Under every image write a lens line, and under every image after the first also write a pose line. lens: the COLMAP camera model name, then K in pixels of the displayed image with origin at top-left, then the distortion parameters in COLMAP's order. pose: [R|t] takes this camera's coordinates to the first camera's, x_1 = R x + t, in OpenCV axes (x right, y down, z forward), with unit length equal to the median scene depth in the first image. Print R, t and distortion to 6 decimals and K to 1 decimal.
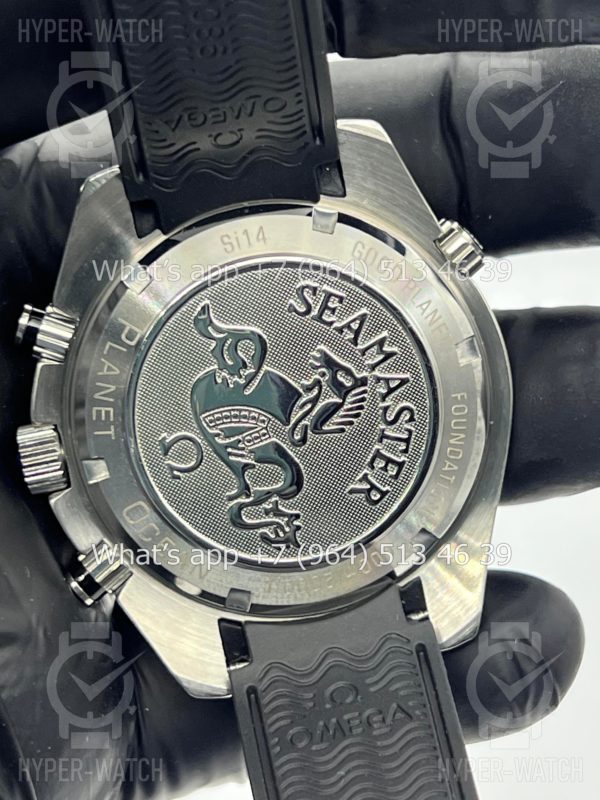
lens RADIAL K [[1860.5, 0, 301.0], [0, 1860.5, 403.1], [0, 0, 1]] dist [0.249720, 0.266018]
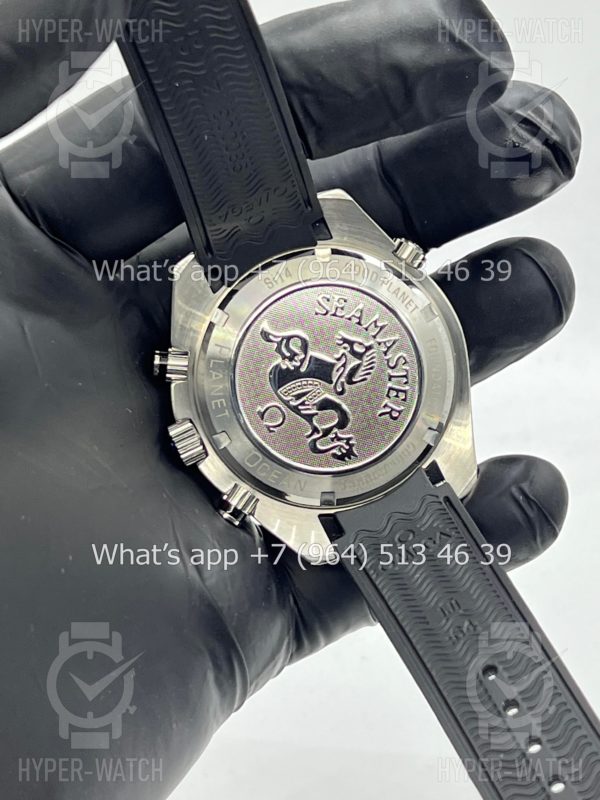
lens RADIAL K [[1771.6, 0, 298.8], [0, 1771.6, 398.6], [0, 0, 1]] dist [0.234424, -0.019148]
pose [[0.970898, -0.238626, 0.020370, -0.068710], [0.239462, 0.968644, -0.066230, 0.118210], [-0.003927, 0.069180, 0.997596, -0.521765]]
